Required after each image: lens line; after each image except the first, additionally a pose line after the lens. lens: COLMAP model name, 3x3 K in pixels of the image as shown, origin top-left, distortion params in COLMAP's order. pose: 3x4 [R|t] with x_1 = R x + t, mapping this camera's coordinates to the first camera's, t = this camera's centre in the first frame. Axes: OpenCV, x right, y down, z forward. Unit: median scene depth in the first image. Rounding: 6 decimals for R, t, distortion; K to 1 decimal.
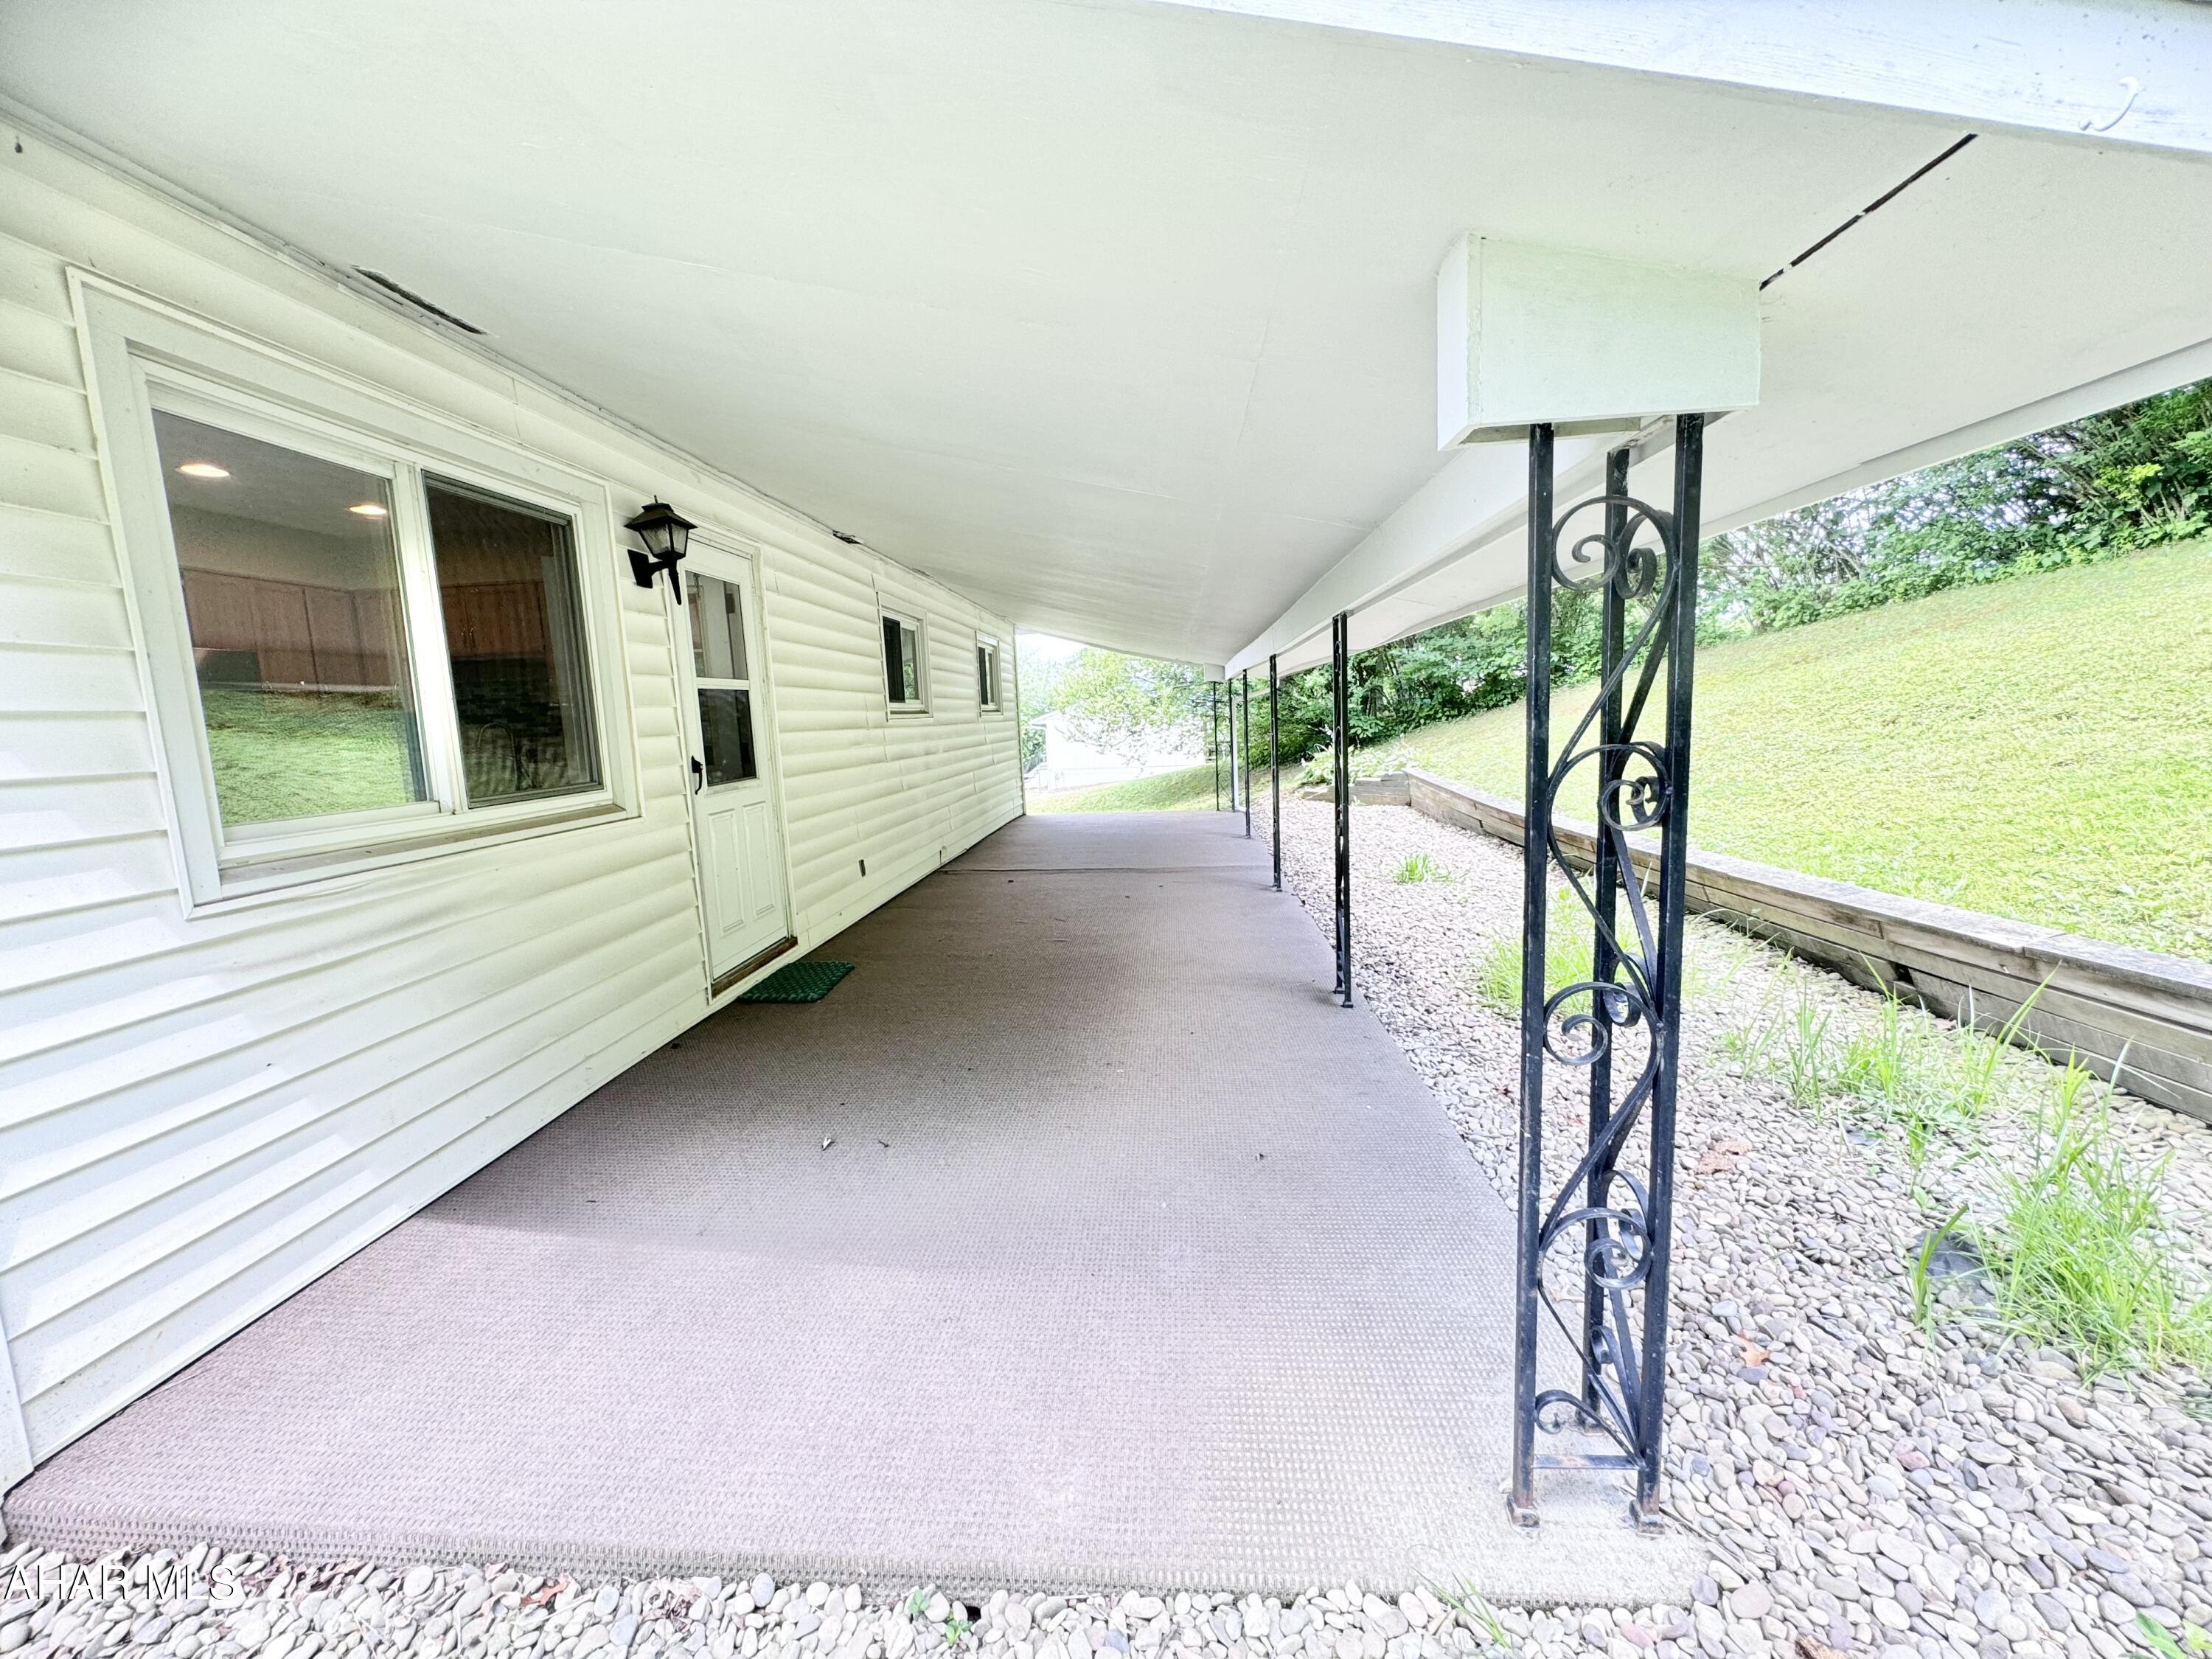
lens RADIAL K [[874.4, 0, 1106.0], [0, 874.4, 829.5], [0, 0, 1]] dist [0.000824, -0.000007]
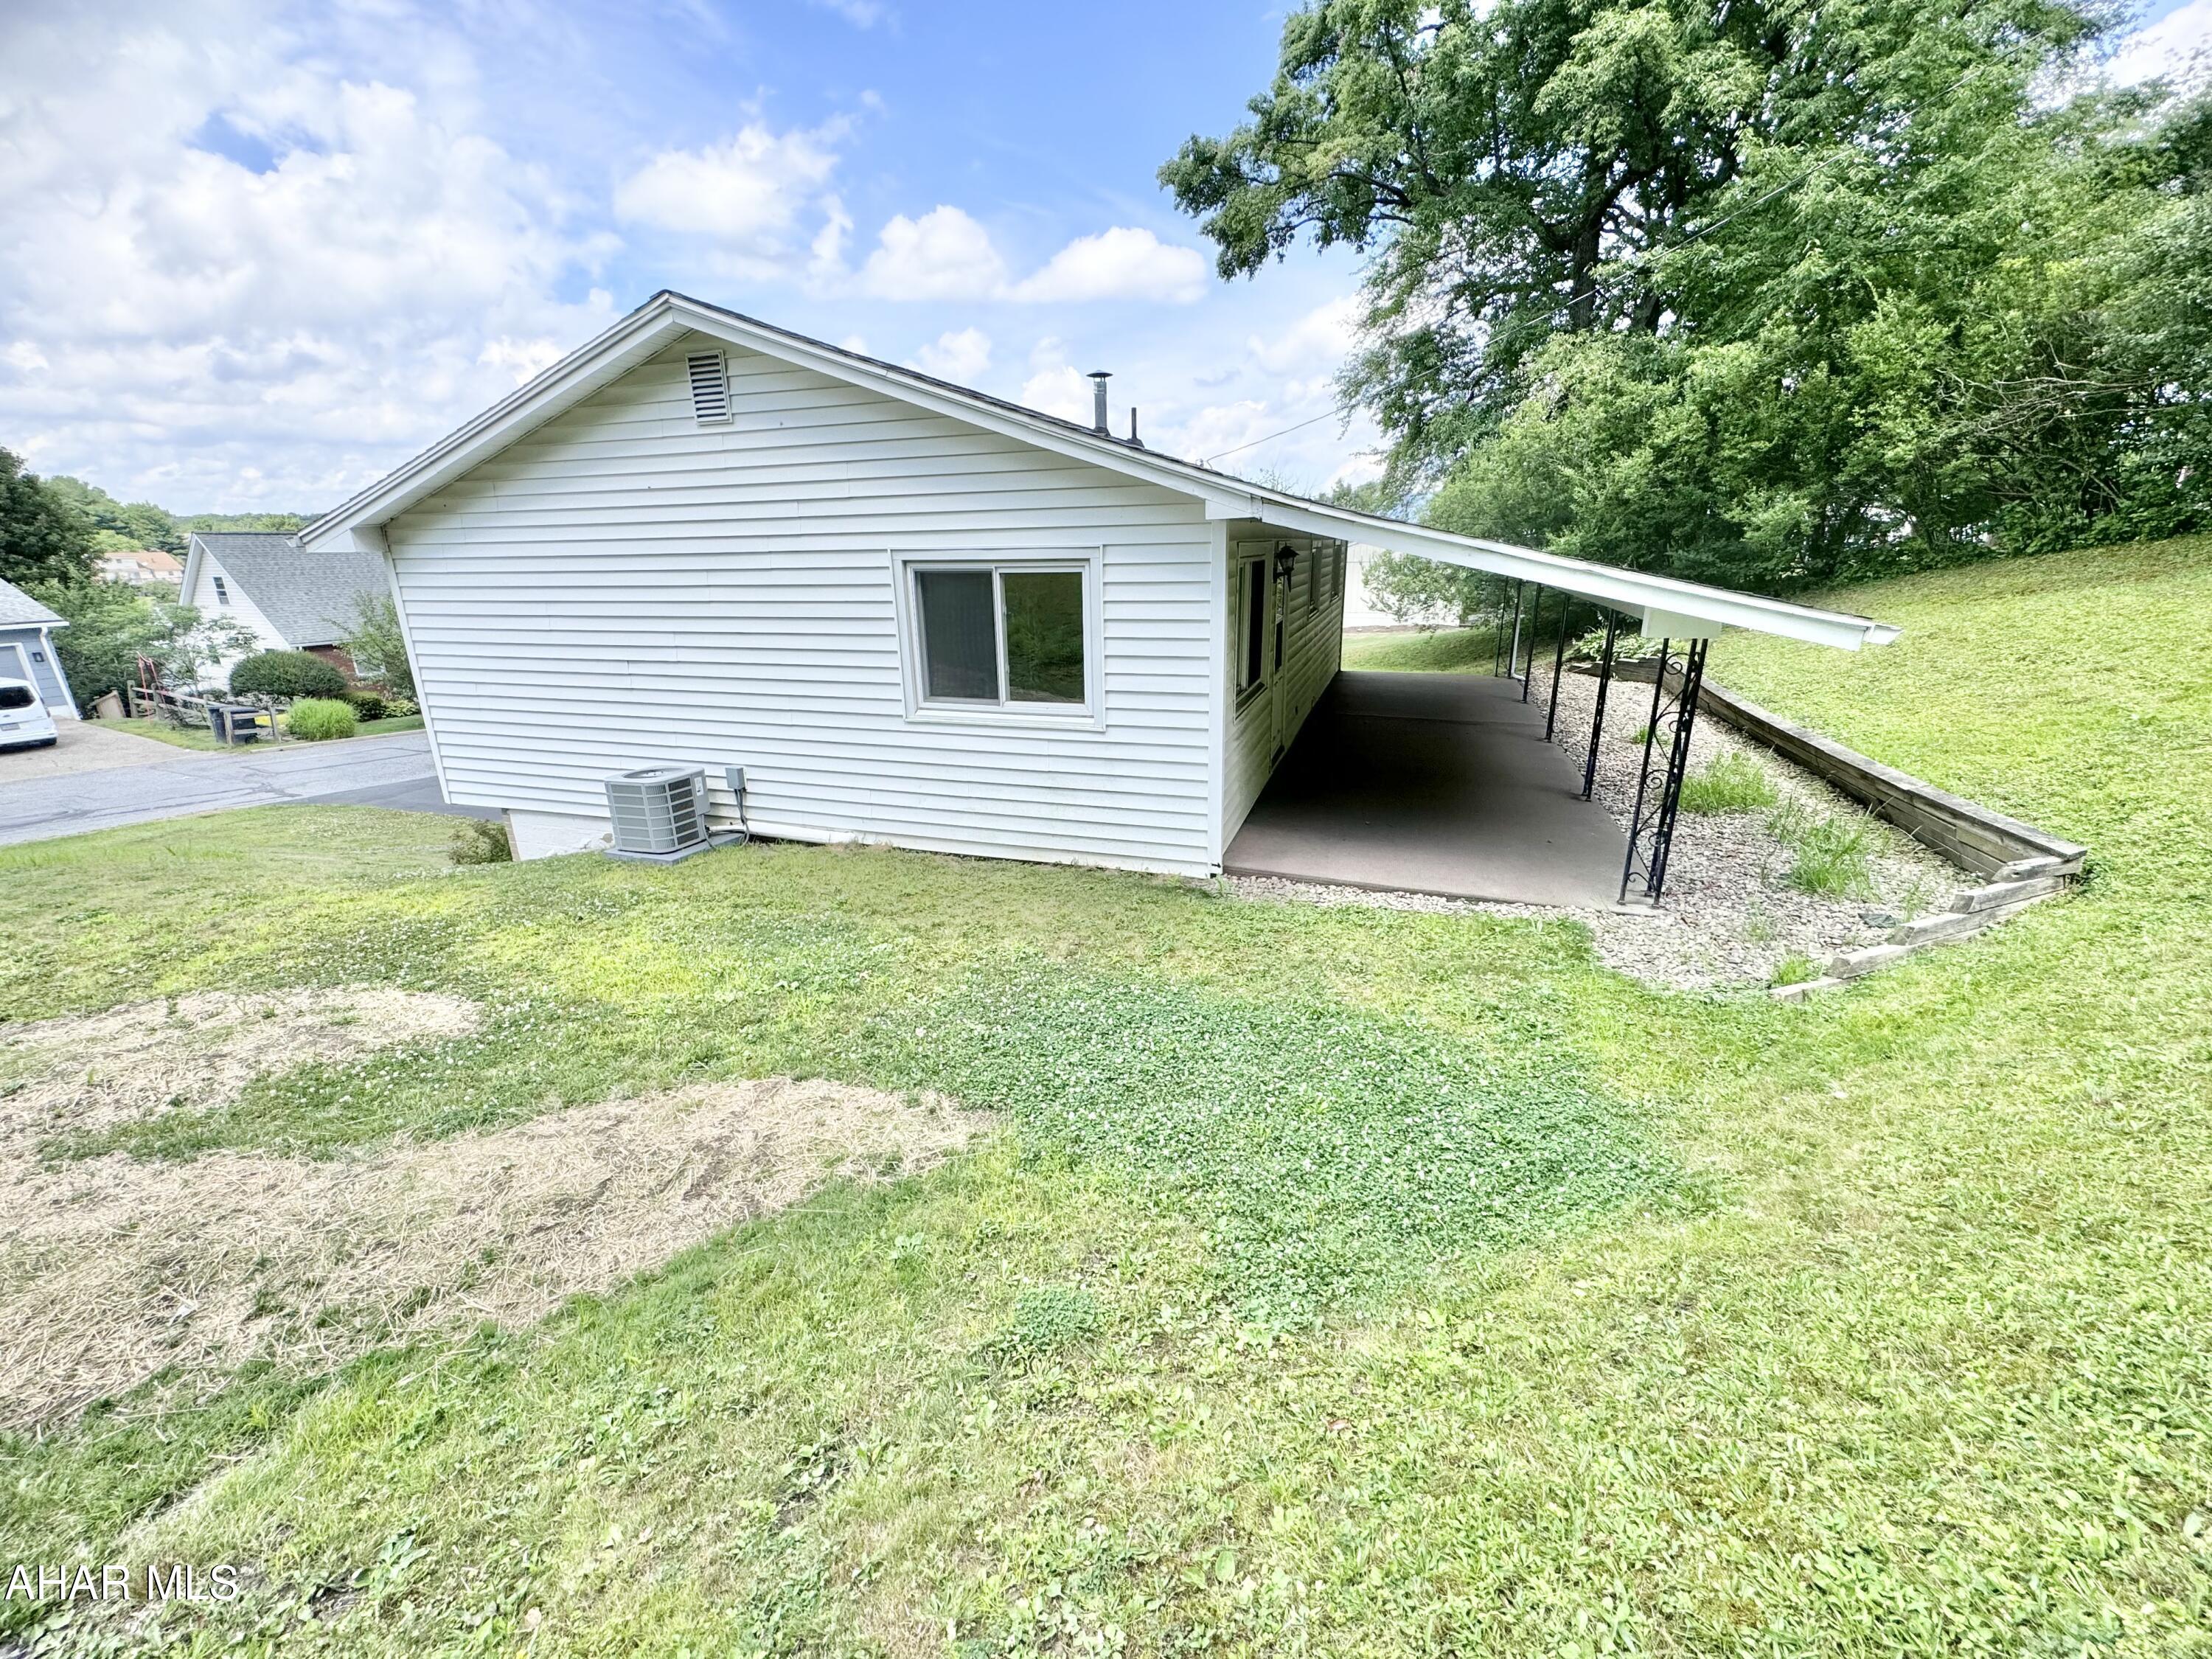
lens RADIAL K [[874.4, 0, 1106.0], [0, 874.4, 829.5], [0, 0, 1]] dist [0.000824, -0.000007]
pose [[0.969056, 0.099793, -0.225770, -0.144299], [-0.054139, 0.978291, 0.200037, -0.033564], [0.240831, -0.181624, 0.953422, -0.511488]]
